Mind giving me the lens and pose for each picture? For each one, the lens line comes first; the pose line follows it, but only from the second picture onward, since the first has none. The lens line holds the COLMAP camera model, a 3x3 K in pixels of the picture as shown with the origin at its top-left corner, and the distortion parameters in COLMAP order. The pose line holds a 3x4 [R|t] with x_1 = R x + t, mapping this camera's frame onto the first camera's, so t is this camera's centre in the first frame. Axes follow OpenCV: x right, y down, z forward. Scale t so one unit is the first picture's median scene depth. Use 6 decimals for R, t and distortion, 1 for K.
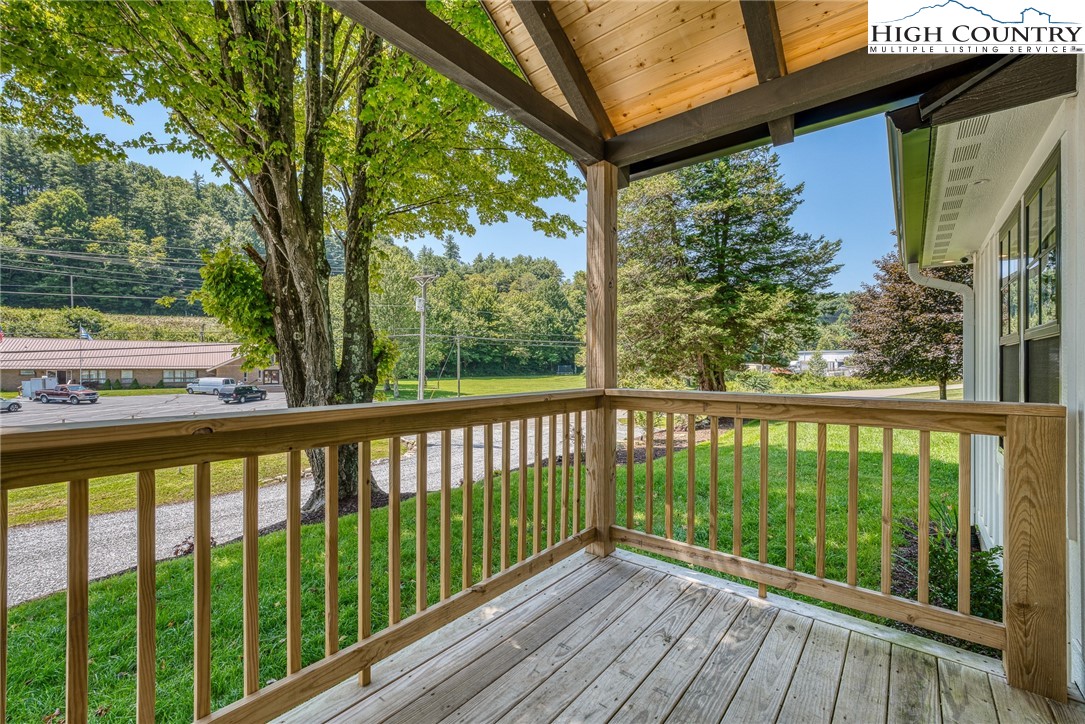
lens RADIAL K [[451.8, 0, 537.9], [0, 451.8, 364.1], [0, 0, 1]] dist [-0.000316, 0.000296]
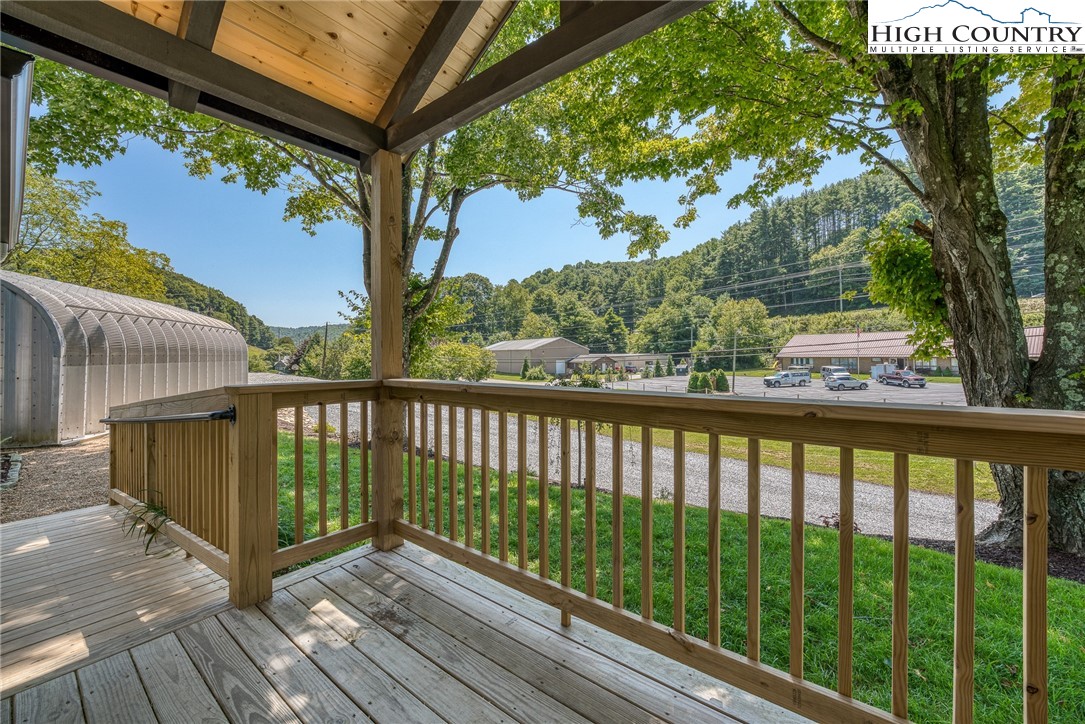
lens RADIAL K [[426.7, 0, 547.7], [0, 426.7, 347.2], [0, 0, 1]] dist [-0.001286, 0.000012]
pose [[0.041628, -0.020418, -0.998925, 0.180700], [0.008299, 0.999764, -0.020089, 0.001141], [0.999099, -0.007454, 0.041787, 0.221416]]
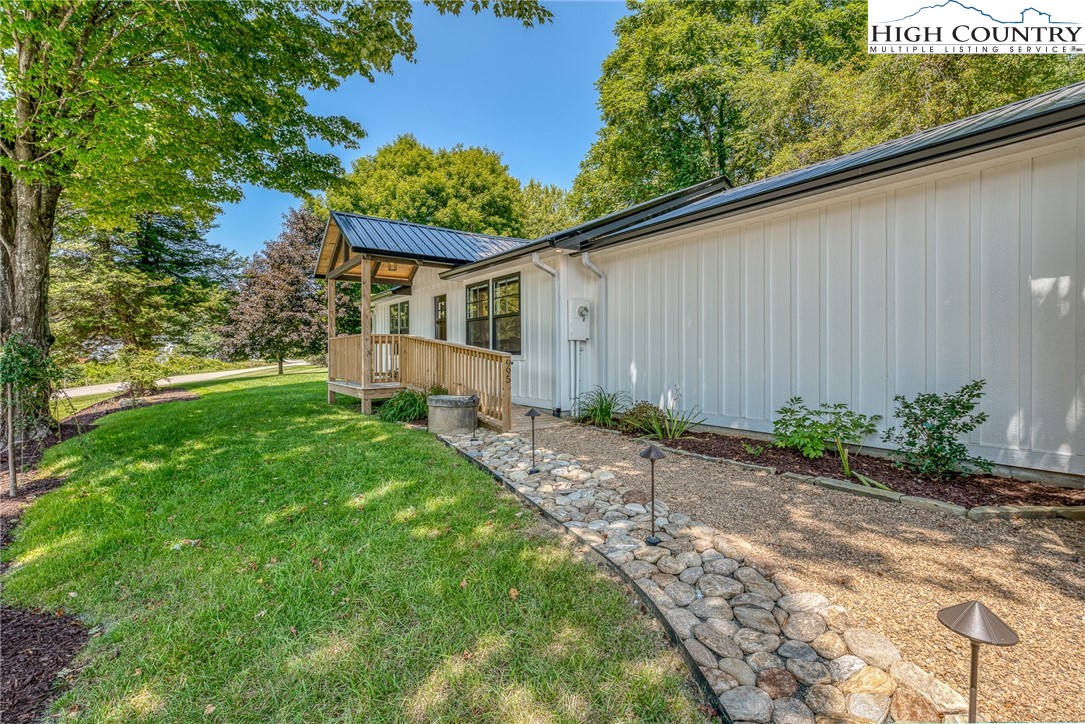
lens RADIAL K [[492.9, 0, 542.5], [0, 492.9, 362.0], [0, 0, 1]] dist [-0.000390, -0.000115]
pose [[0.264286, -0.020623, 0.964224, -1.389999], [0.004459, 0.999787, 0.020162, 0.075535], [-0.964434, -0.001029, 0.264321, -0.744212]]
